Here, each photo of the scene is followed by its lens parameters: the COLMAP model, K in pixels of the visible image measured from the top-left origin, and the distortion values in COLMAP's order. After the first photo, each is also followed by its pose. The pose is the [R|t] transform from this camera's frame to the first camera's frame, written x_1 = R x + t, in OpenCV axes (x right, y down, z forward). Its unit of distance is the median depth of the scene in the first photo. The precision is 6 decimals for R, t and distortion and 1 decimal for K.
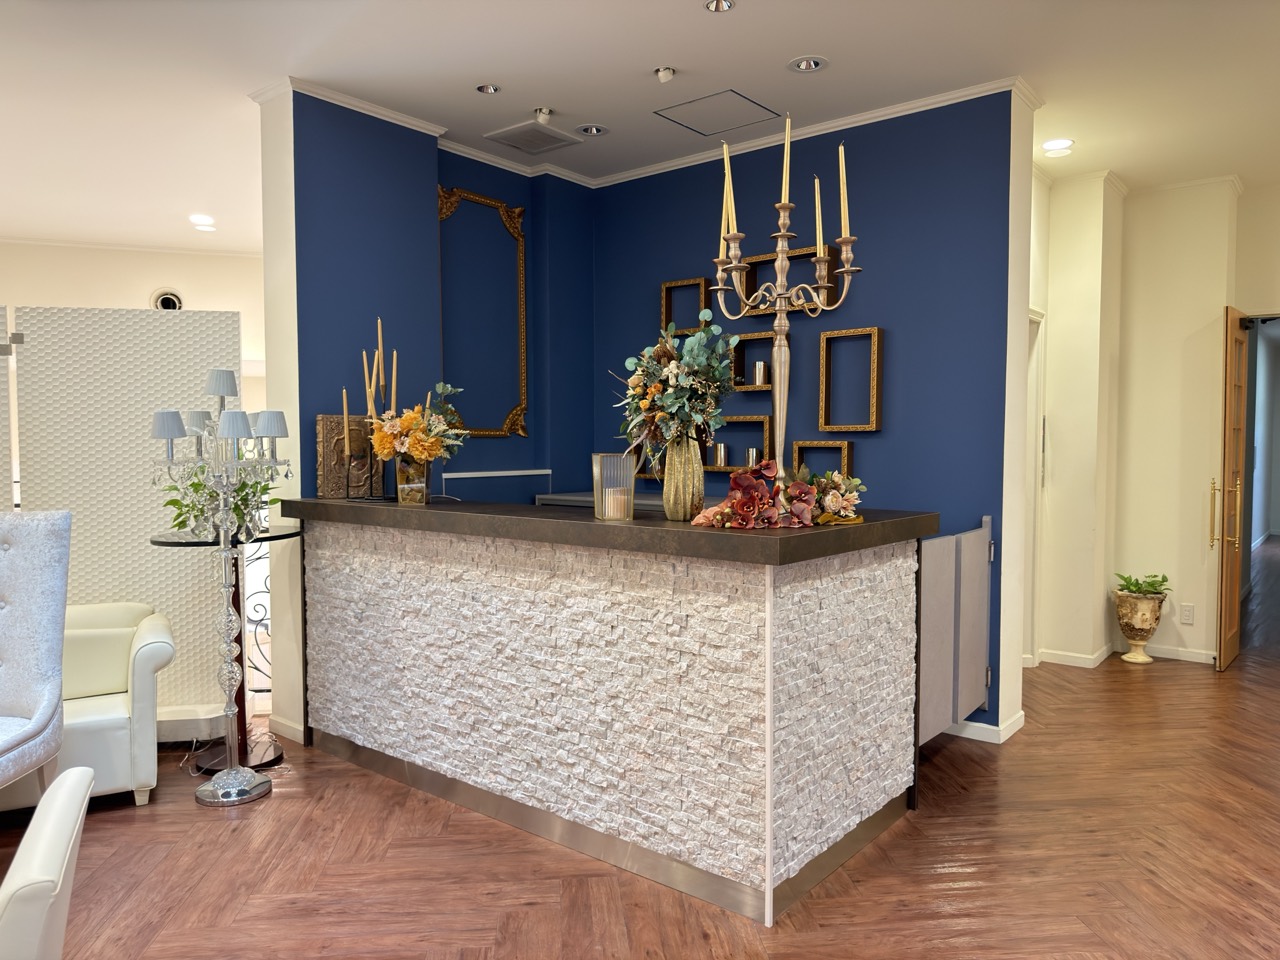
lens RADIAL K [[905.1, 0, 640.5], [0, 905.1, 482.2], [0, 0, 1]] dist [-0.002533, -0.012627]
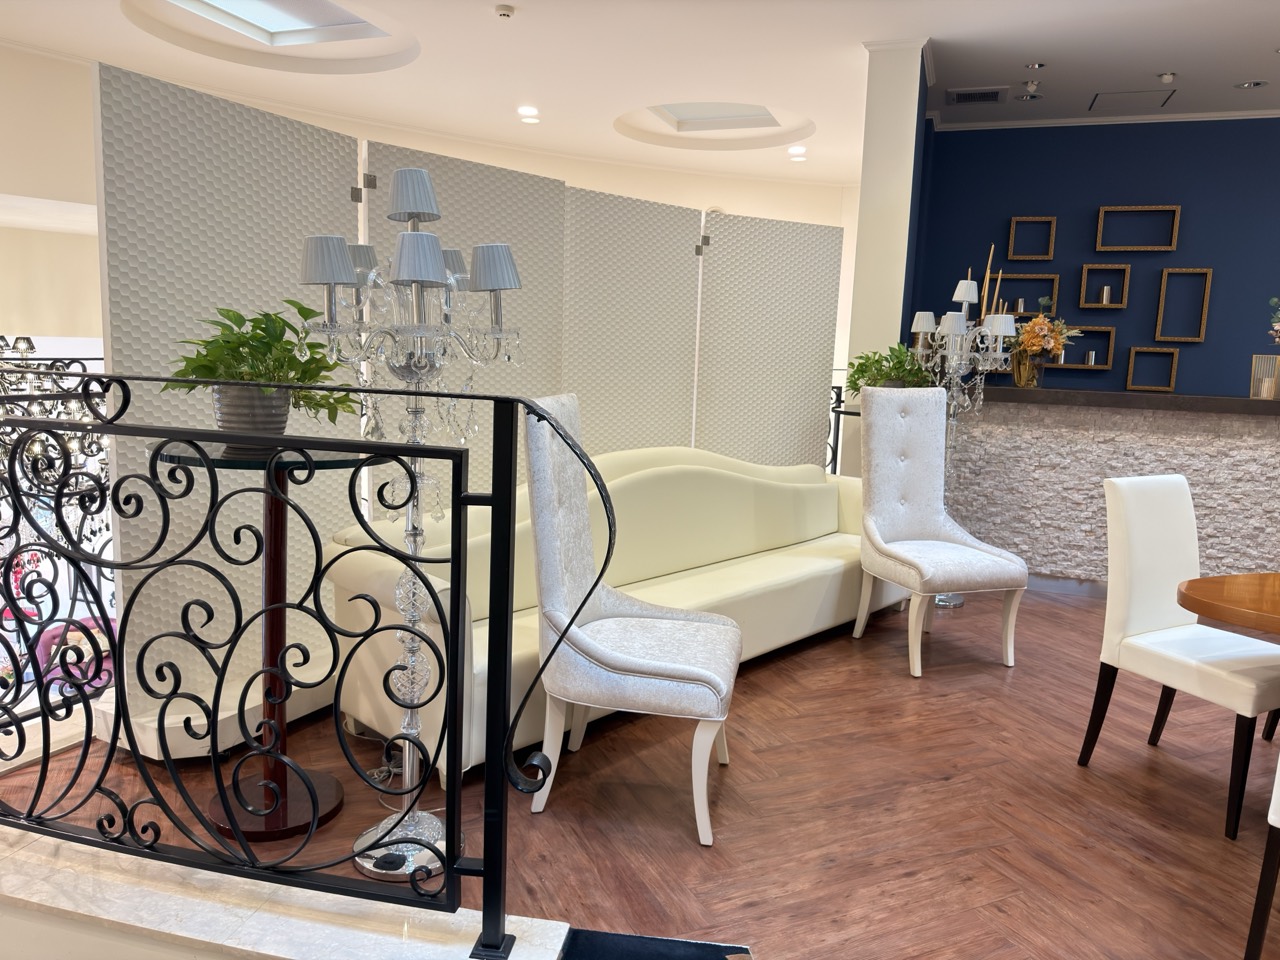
lens RADIAL K [[905.1, 0, 638.2], [0, 905.1, 475.0], [0, 0, 1]] dist [-0.002533, -0.012627]
pose [[0.950684, -0.014971, 0.309800, -1.320759], [-0.019163, 0.994091, 0.106845, 0.021486], [-0.309569, -0.107513, 0.944779, -0.120338]]
